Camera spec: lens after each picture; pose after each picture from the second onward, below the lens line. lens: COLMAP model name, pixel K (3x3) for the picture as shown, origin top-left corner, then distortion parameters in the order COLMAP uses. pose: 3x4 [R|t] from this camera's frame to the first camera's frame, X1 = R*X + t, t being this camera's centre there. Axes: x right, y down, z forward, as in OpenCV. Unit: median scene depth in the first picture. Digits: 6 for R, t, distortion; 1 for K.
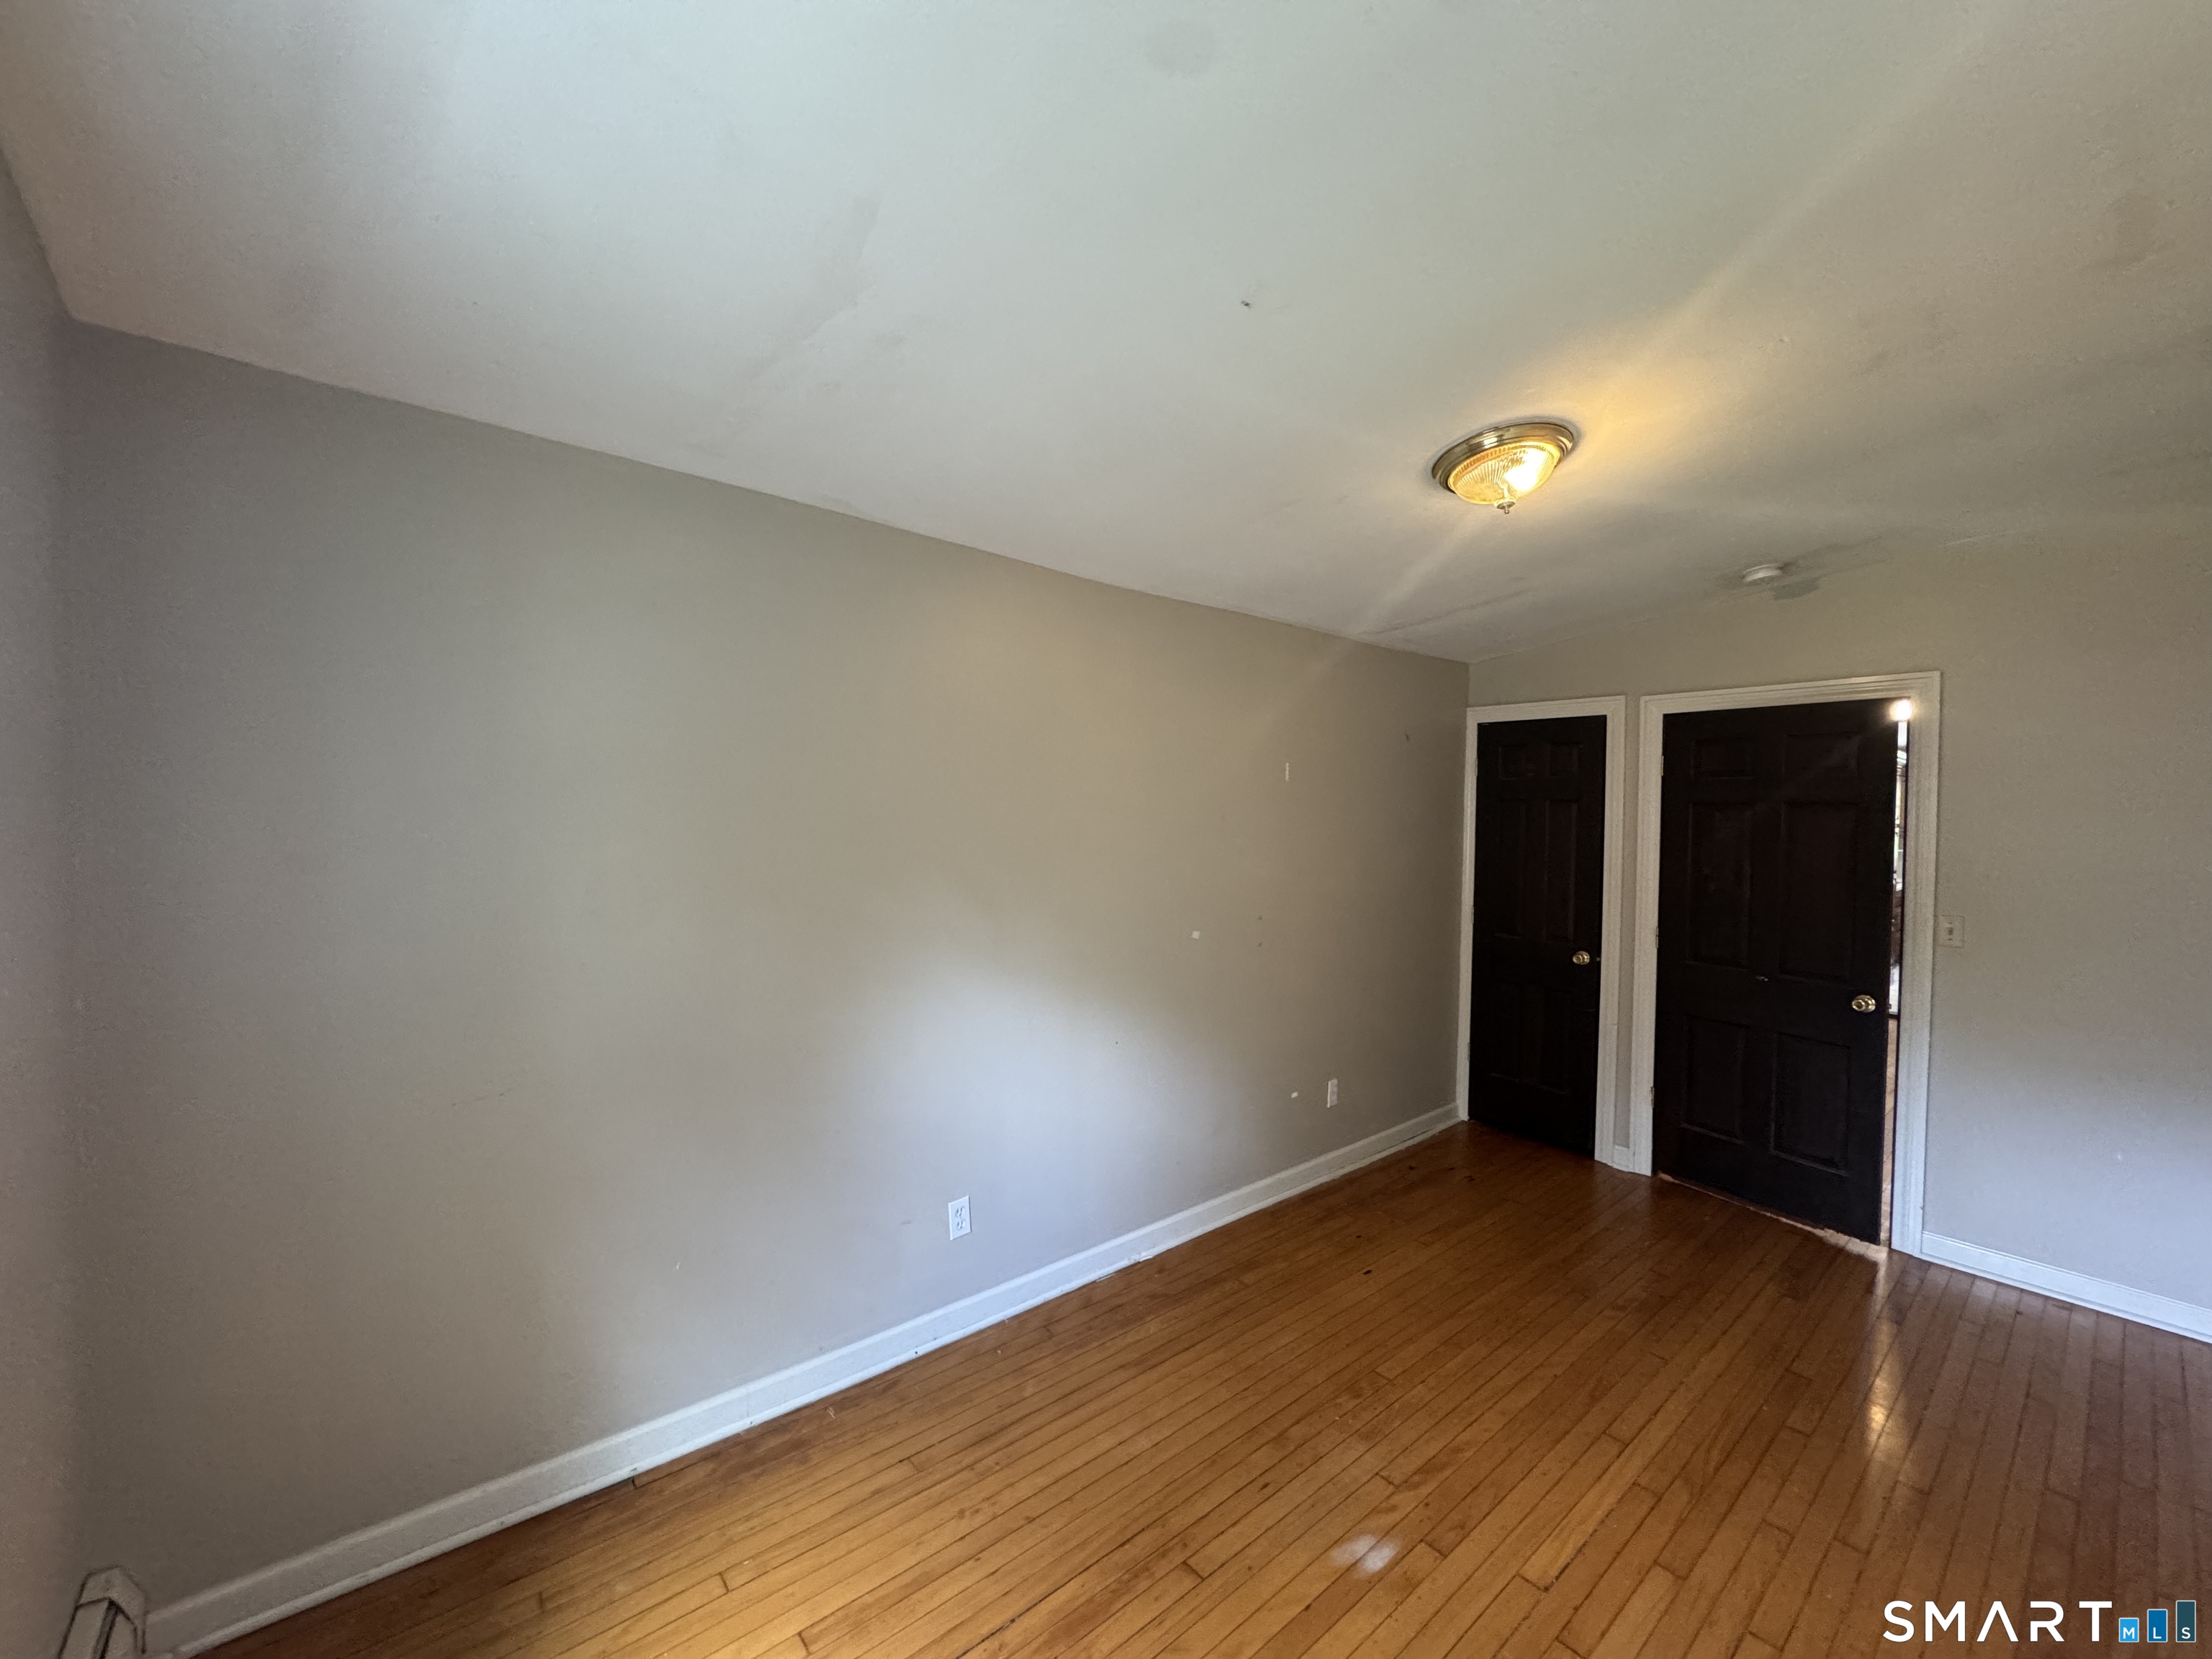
lens RADIAL K [[882.4, 0, 1105.6], [0, 882.4, 831.5], [0, 0, 1]] dist [-0.003319, 0.000385]
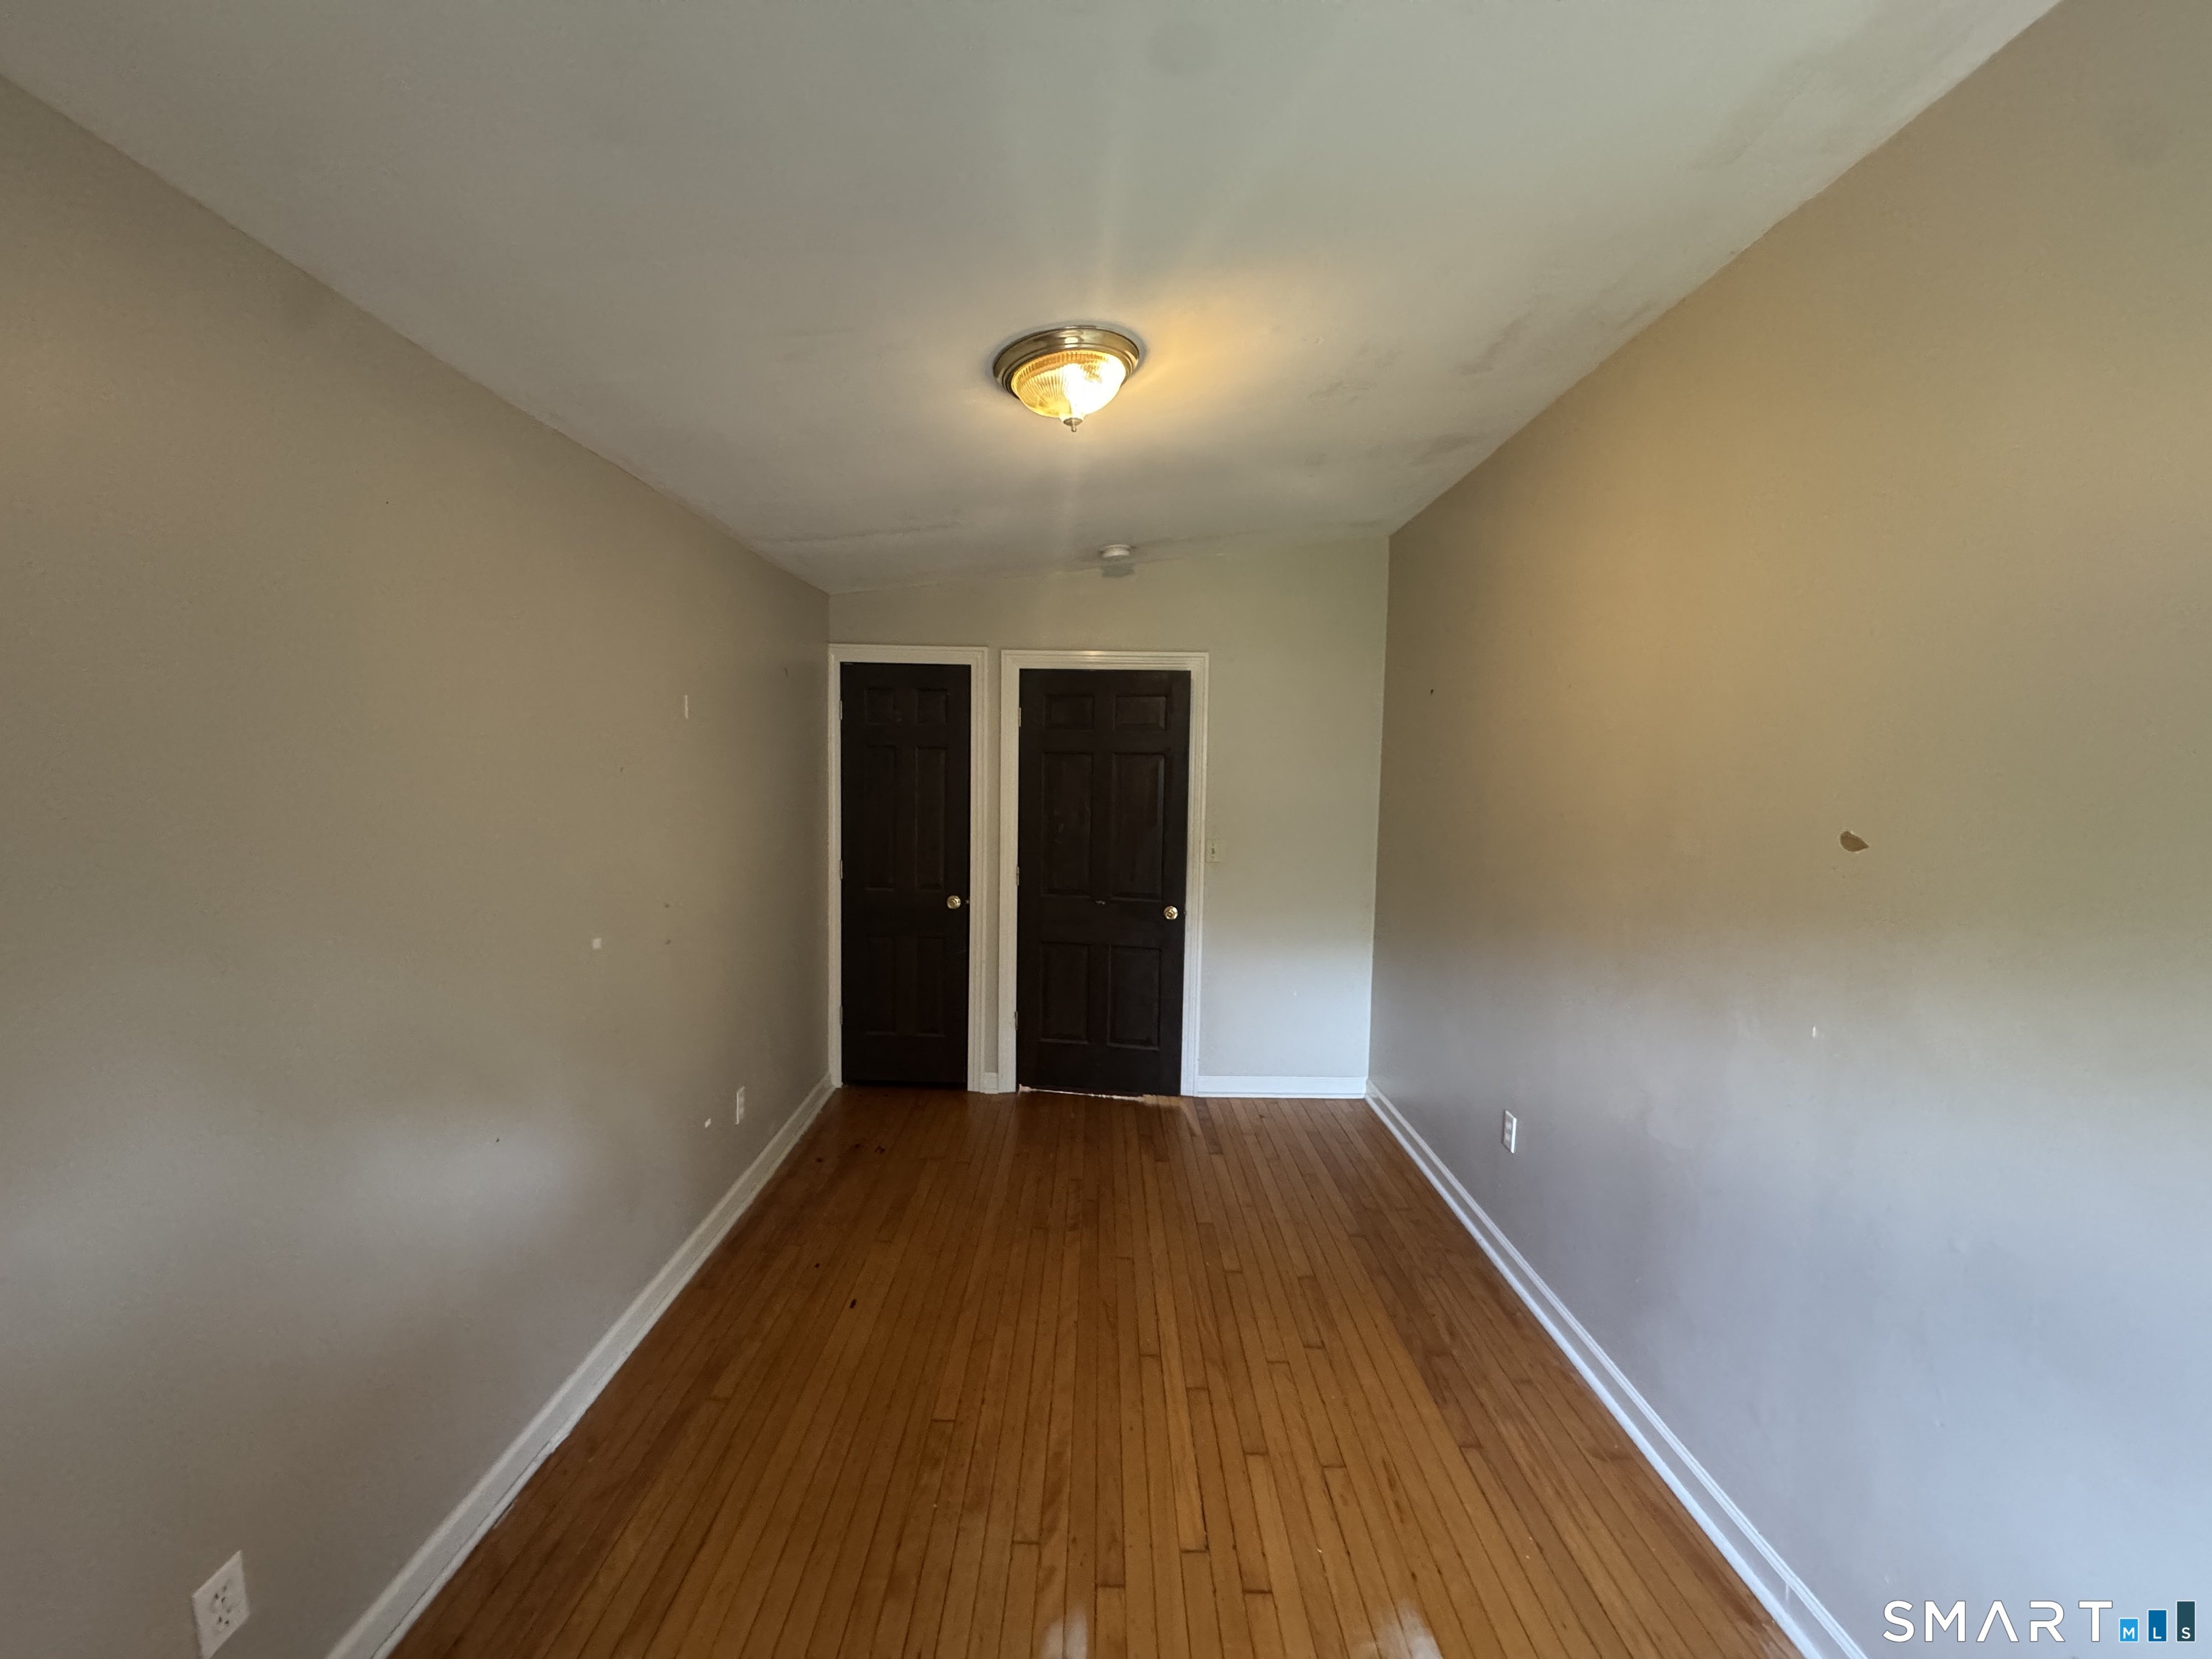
lens RADIAL K [[882.4, 0, 1107.4], [0, 882.4, 826.1], [0, 0, 1]] dist [-0.003319, 0.000385]
pose [[0.636013, -0.057167, 0.769558, -0.166174], [0.011735, 0.997853, 0.064427, -0.011438], [-0.771589, -0.031946, 0.635319, 0.272721]]
